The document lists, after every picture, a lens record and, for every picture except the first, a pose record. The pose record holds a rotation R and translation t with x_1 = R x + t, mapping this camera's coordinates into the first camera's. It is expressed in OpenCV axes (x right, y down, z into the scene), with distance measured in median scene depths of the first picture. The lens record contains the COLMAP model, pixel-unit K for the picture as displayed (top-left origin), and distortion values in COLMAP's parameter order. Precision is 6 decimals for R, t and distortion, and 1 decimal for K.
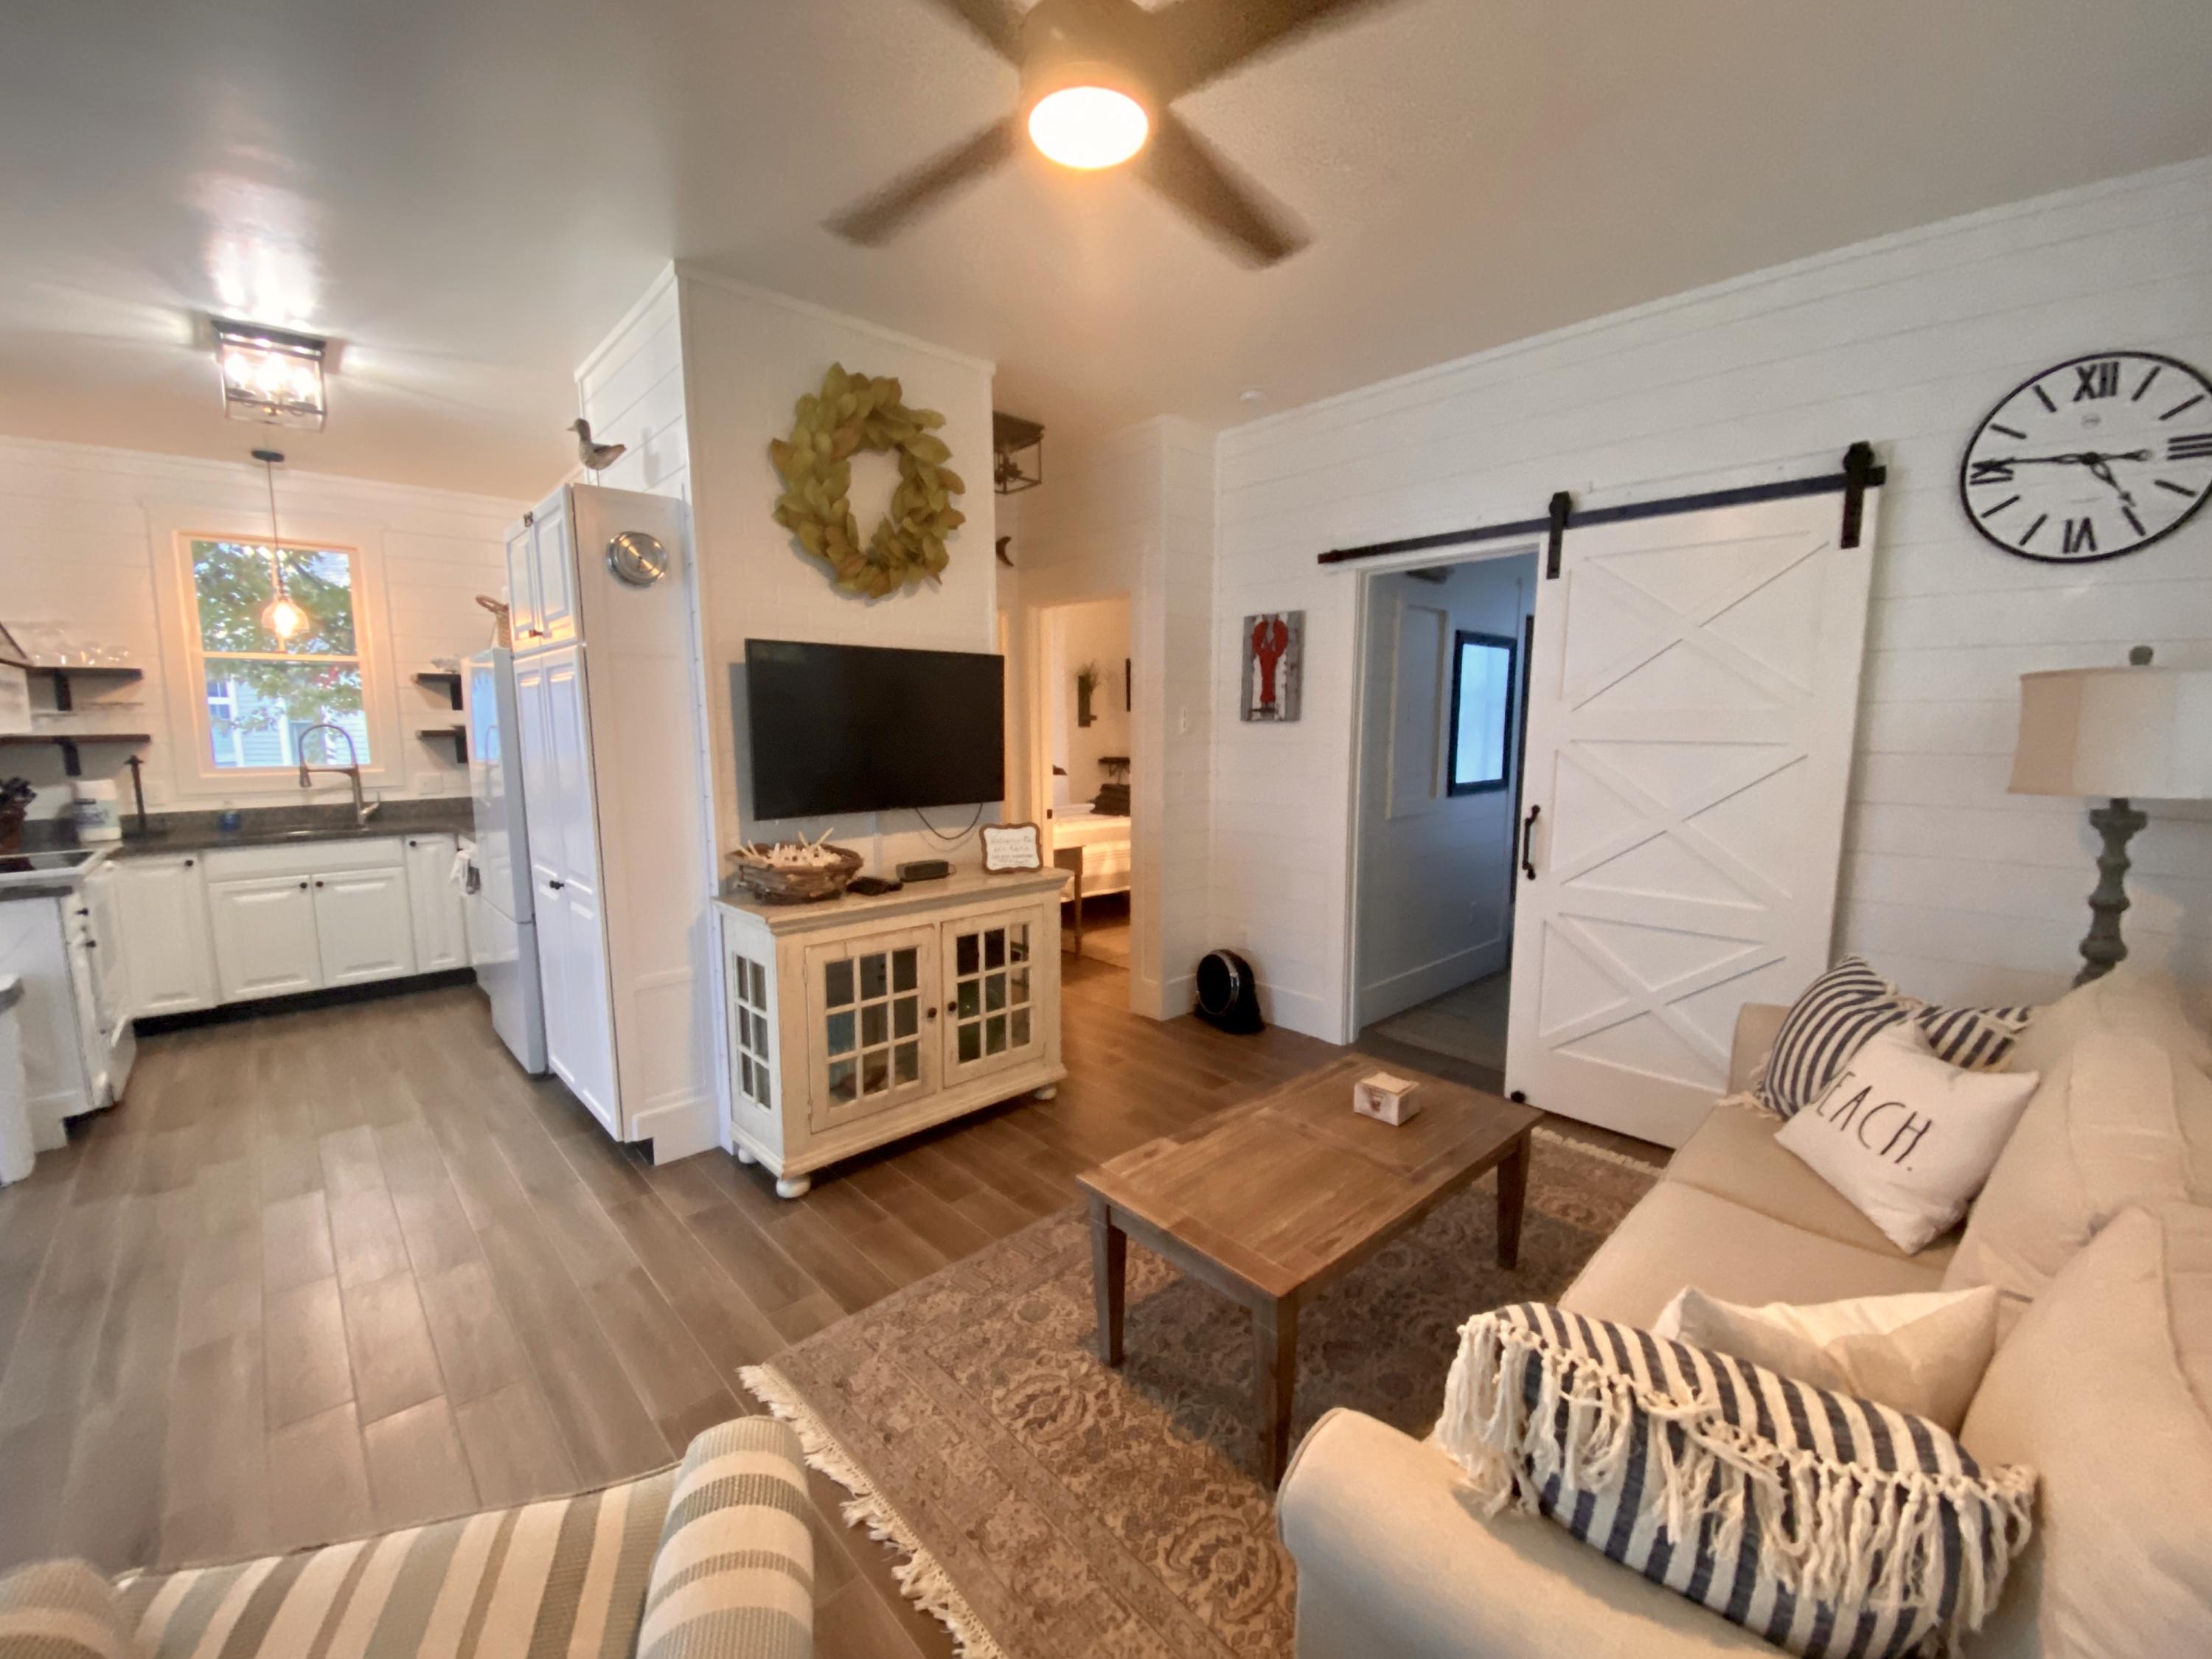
lens RADIAL K [[898.8, 0, 1100.8], [0, 898.8, 832.5], [0, 0, 1]] dist [-0.017427, -0.000609]
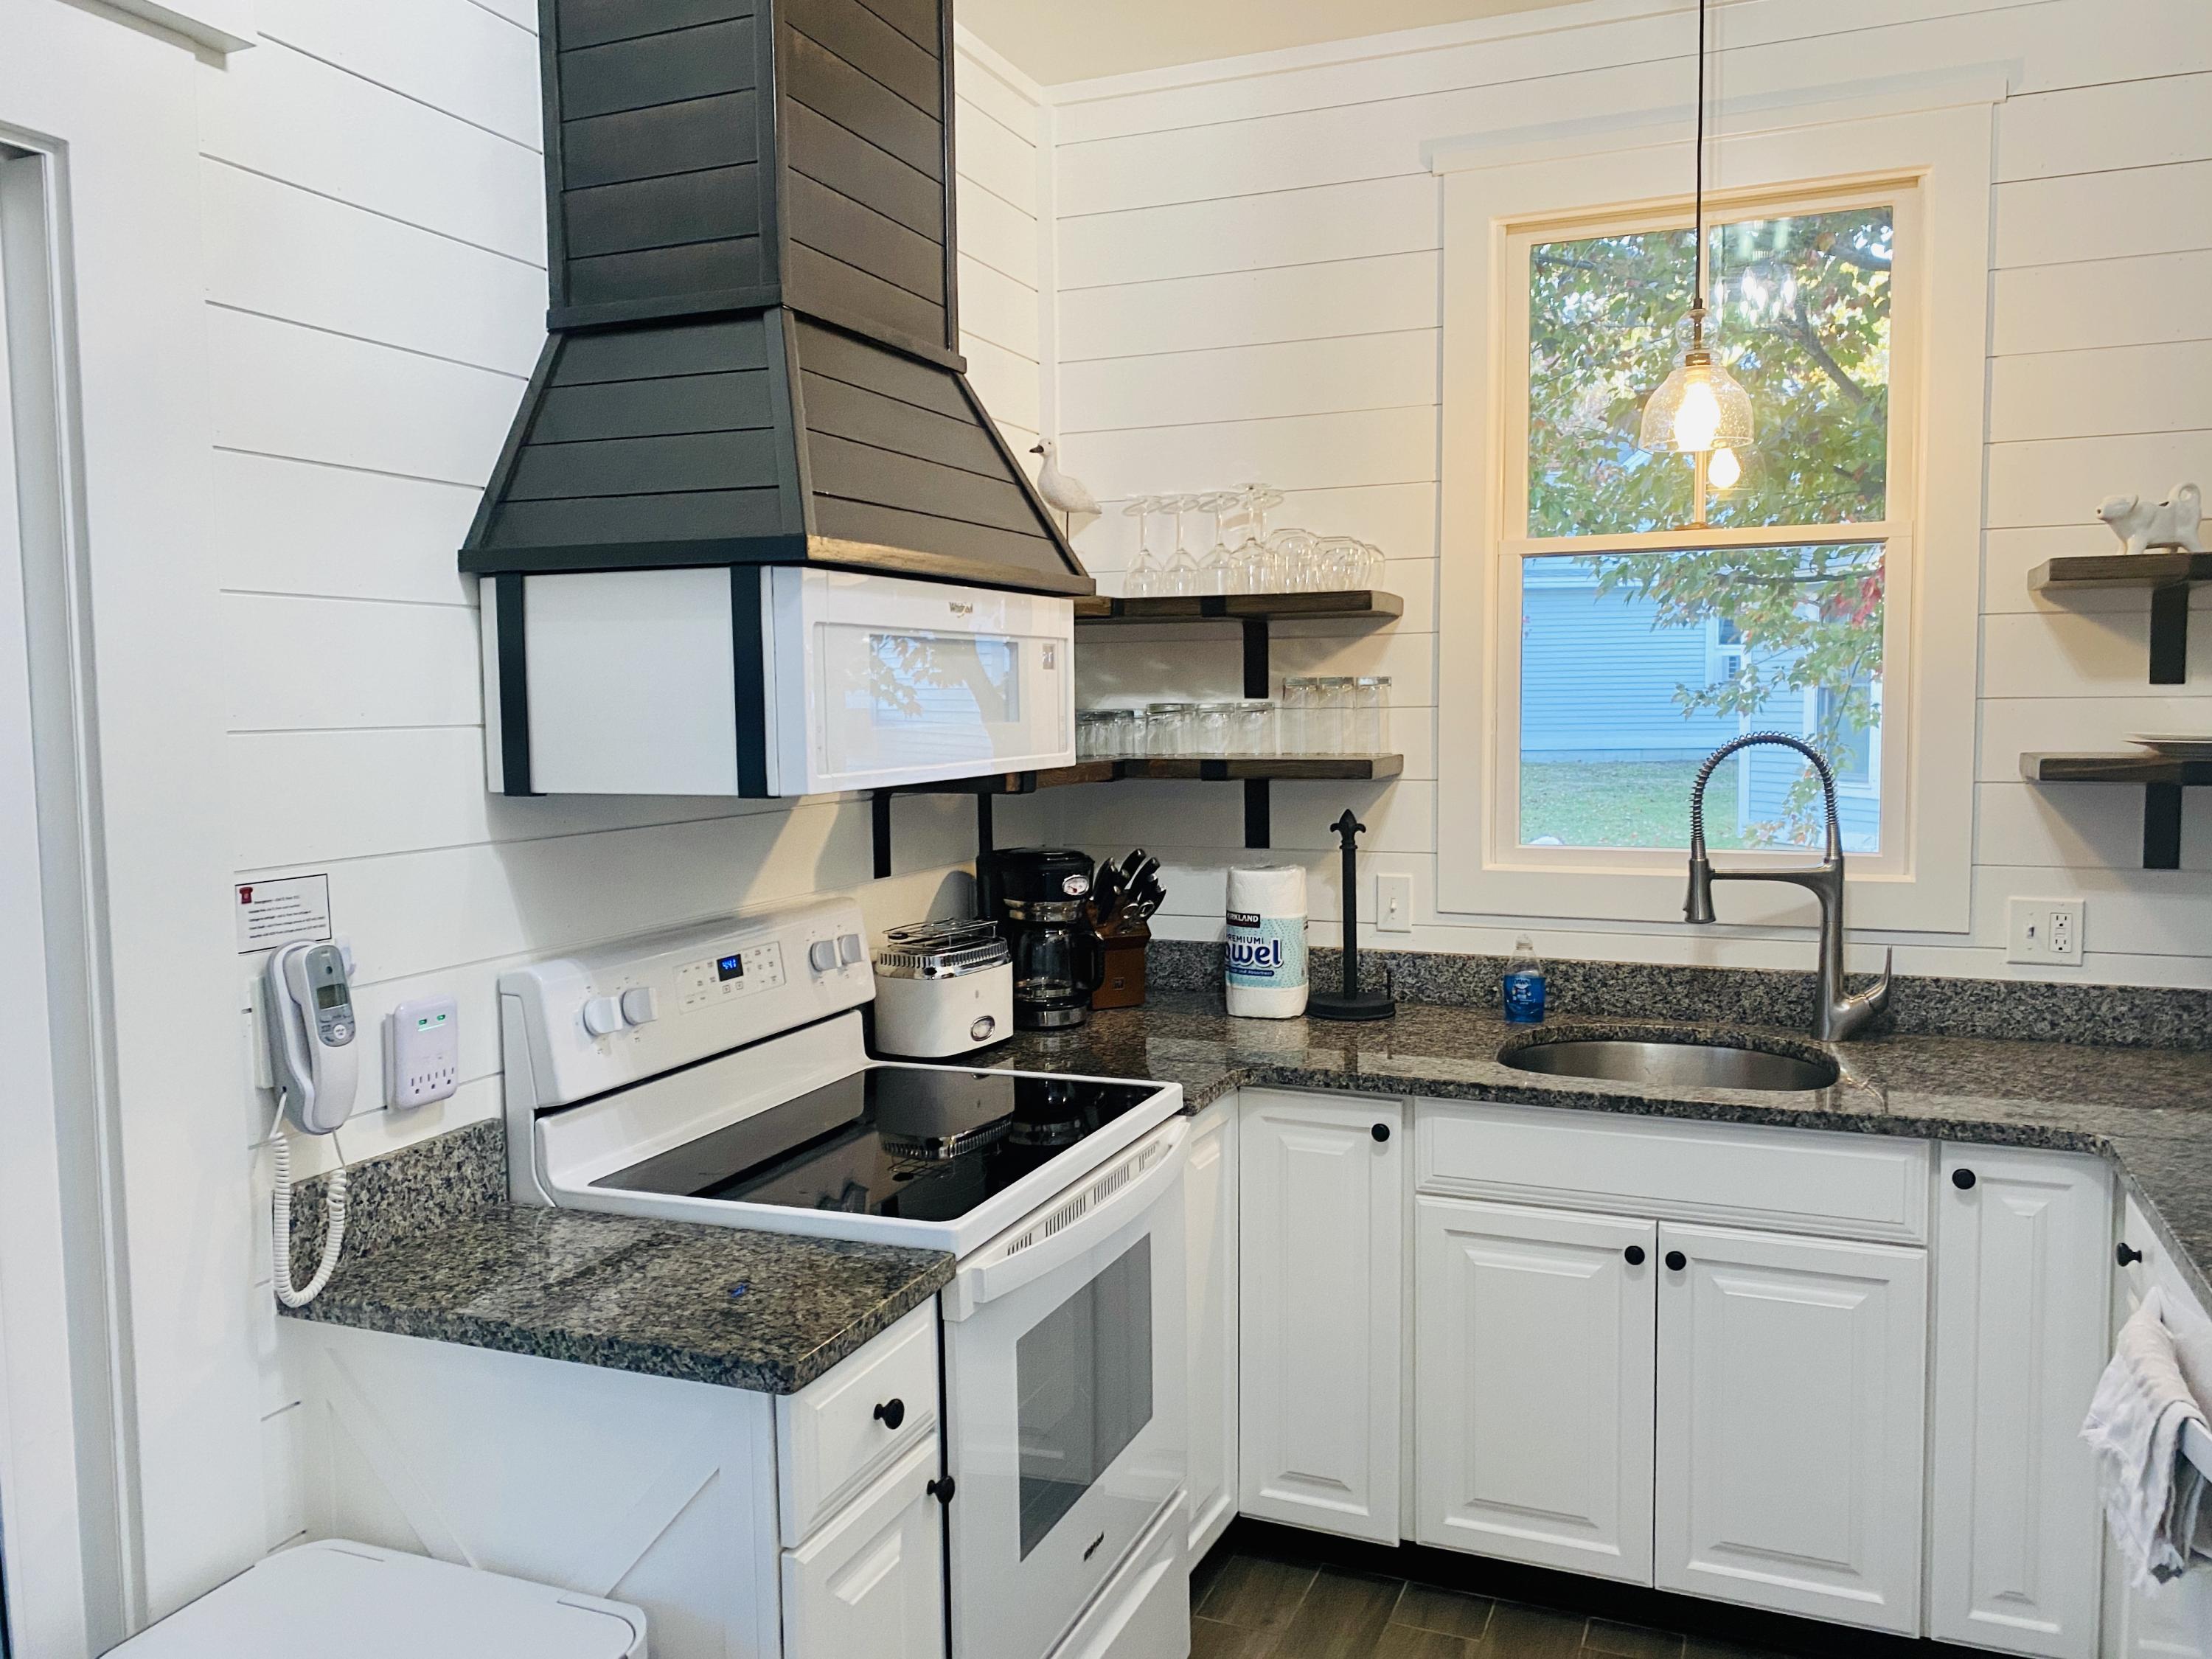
lens RADIAL K [[1675.8, 0, 1107.5], [0, 1675.8, 822.5], [0, 0, 1]] dist [0.010222, -0.002698]
pose [[0.407802, 0.064987, -0.910755, -0.445579], [-0.100082, 0.994635, 0.026159, -0.088733], [0.907569, 0.080482, 0.412119, 0.574276]]
